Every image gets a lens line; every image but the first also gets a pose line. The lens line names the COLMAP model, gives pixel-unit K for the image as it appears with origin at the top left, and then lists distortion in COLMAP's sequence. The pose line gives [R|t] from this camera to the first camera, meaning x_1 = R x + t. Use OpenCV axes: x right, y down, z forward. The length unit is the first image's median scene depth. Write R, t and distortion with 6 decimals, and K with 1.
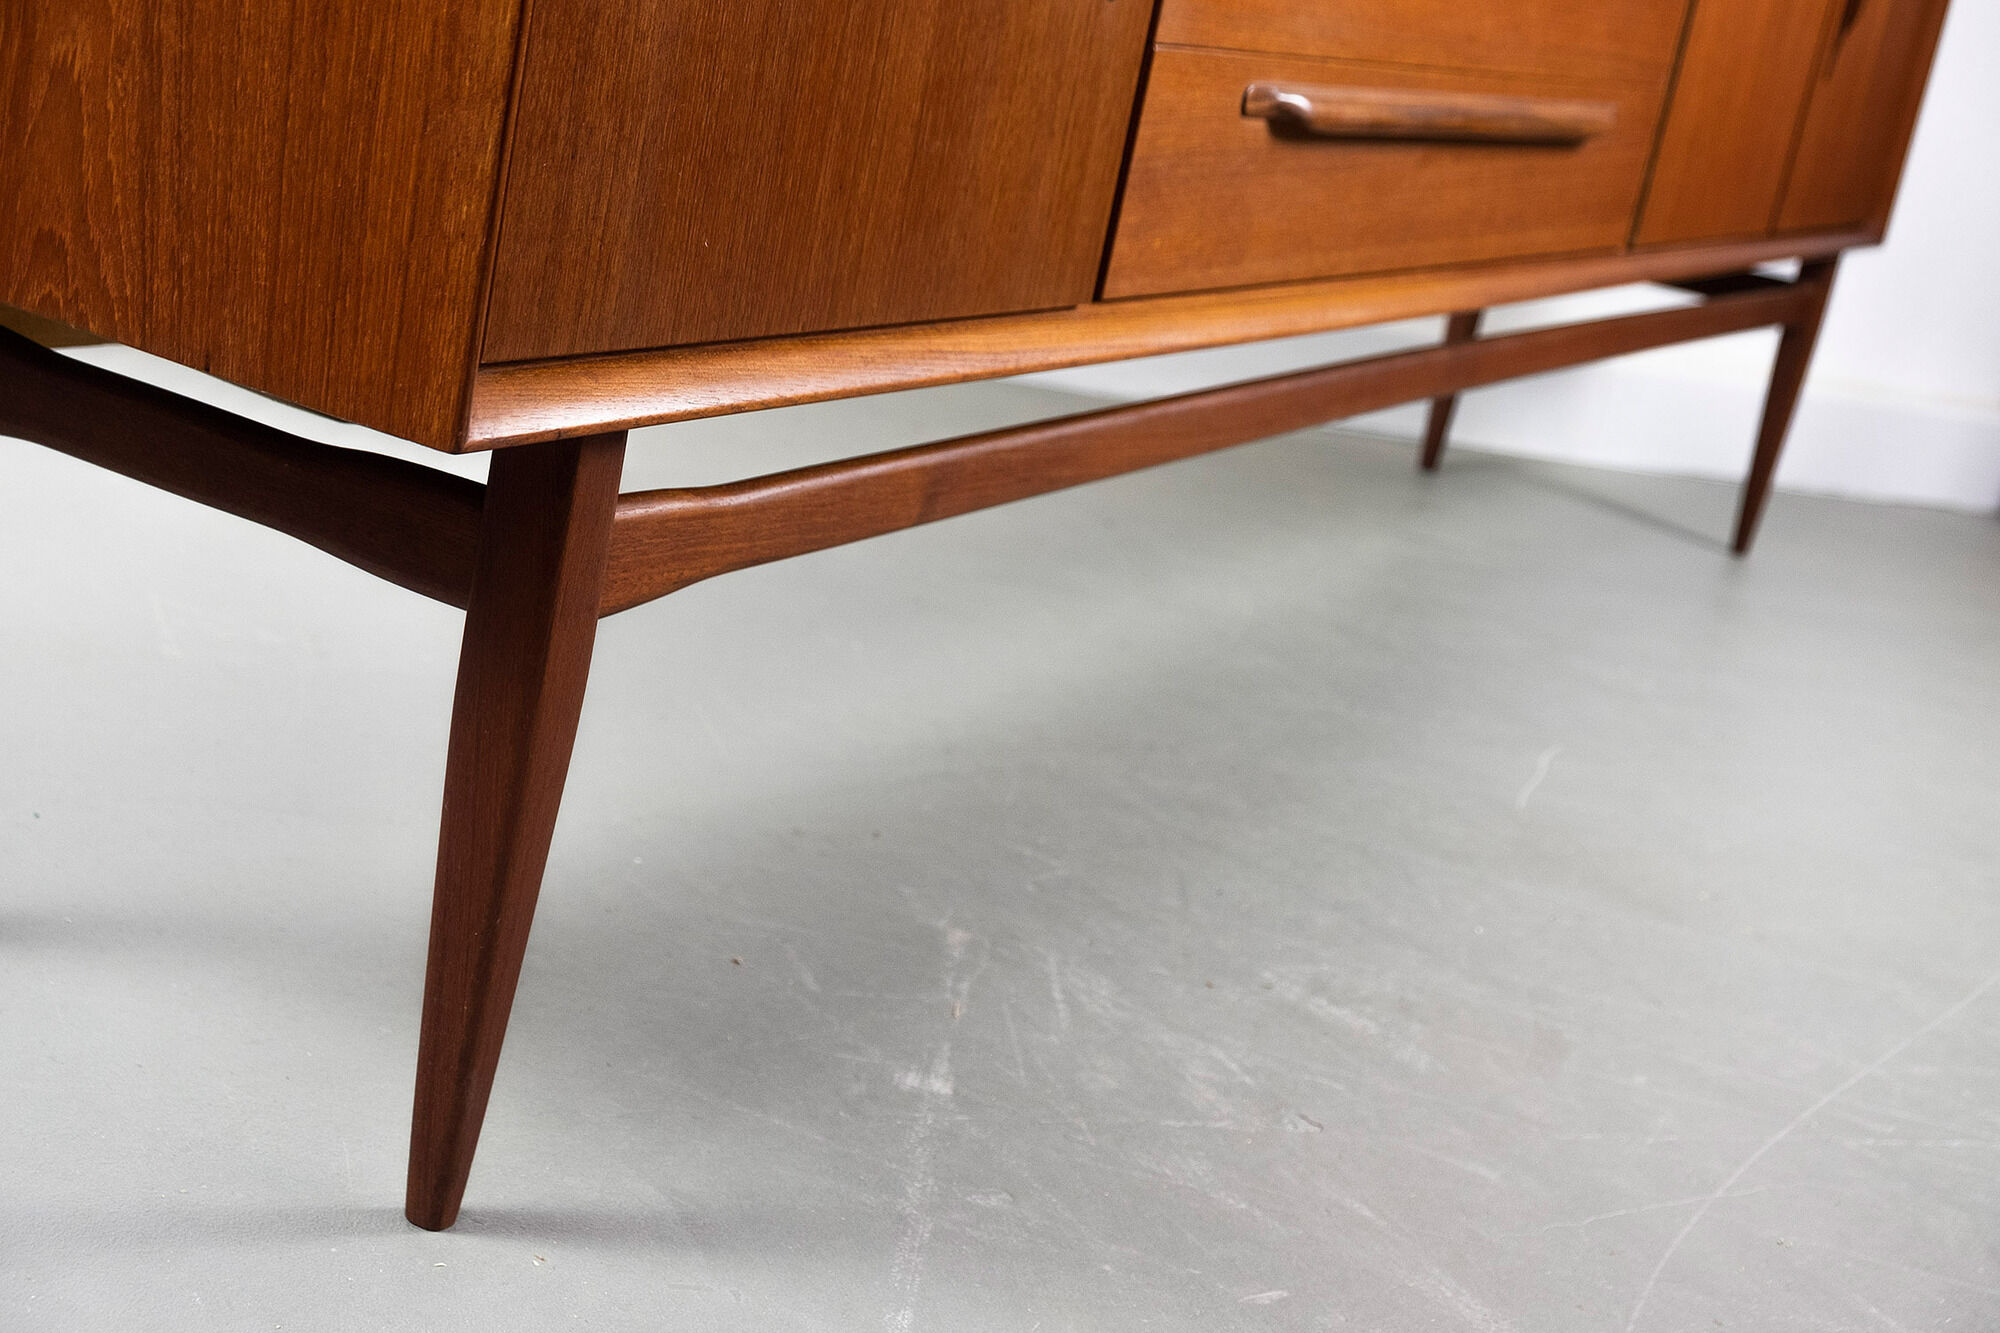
lens RADIAL K [[2943.1, 0, 985.7], [0, 2943.1, 735.9], [0, 0, 1]] dist [0.004627, 0.000000]
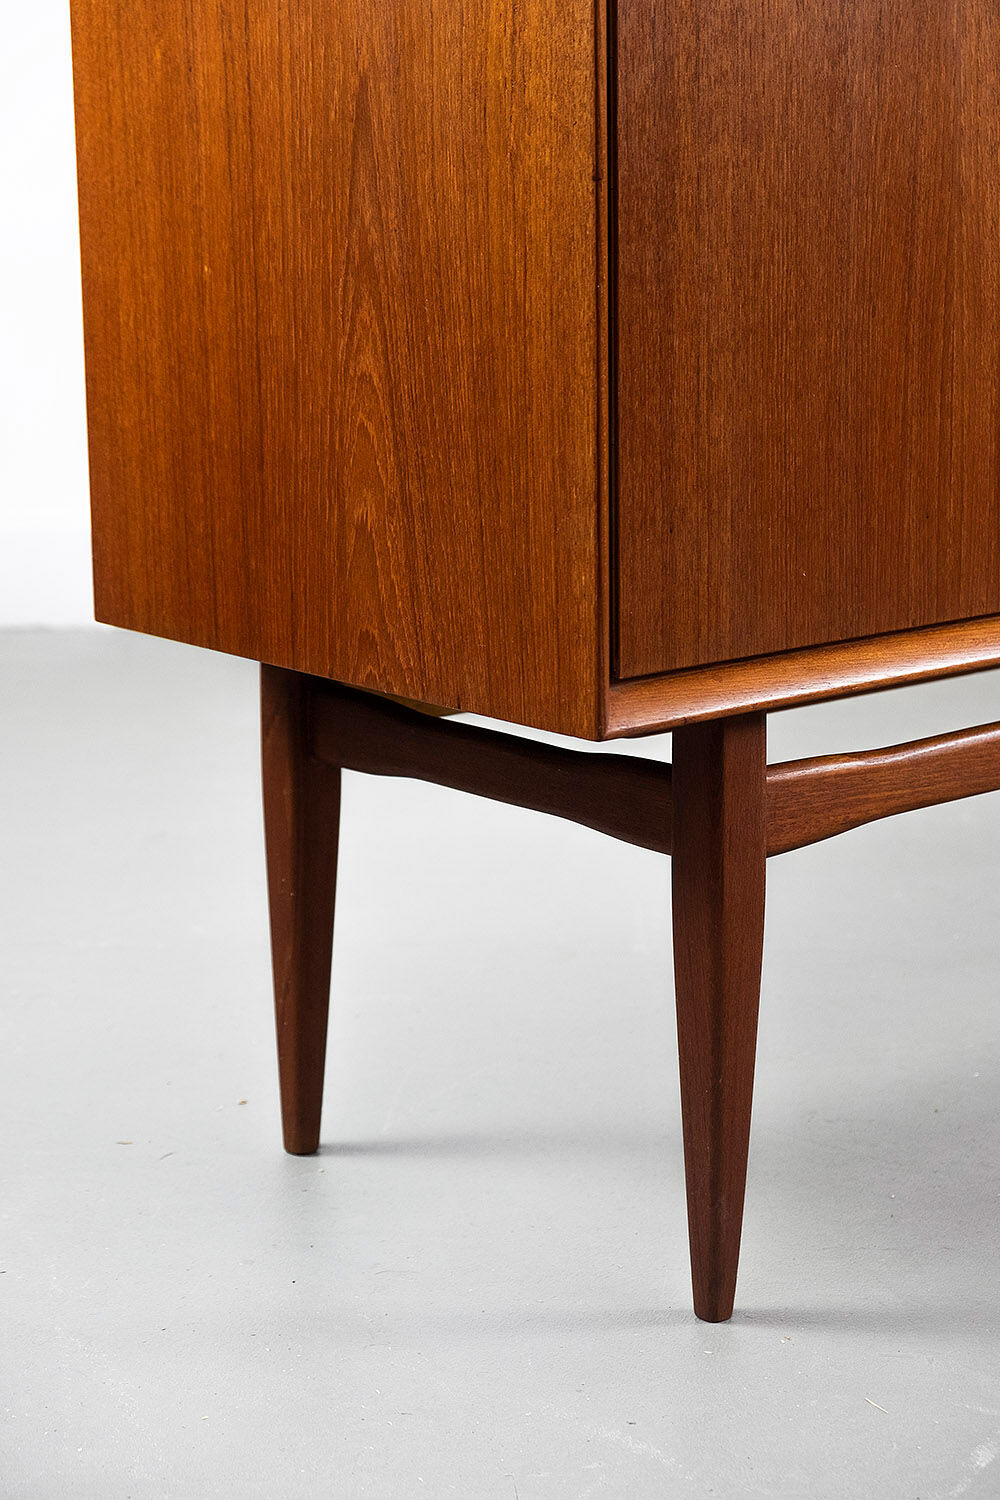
lens RADIAL K [[3056.0, 0, 469.2], [0, 3056.0, 735.0], [0, 0, 1]] dist [0.053411, 0.000000]
pose [[0.913319, -0.126349, -0.387149, 0.323420], [0.078905, 0.987541, -0.136148, 0.095905], [0.399528, 0.093798, 0.911910, -0.389238]]
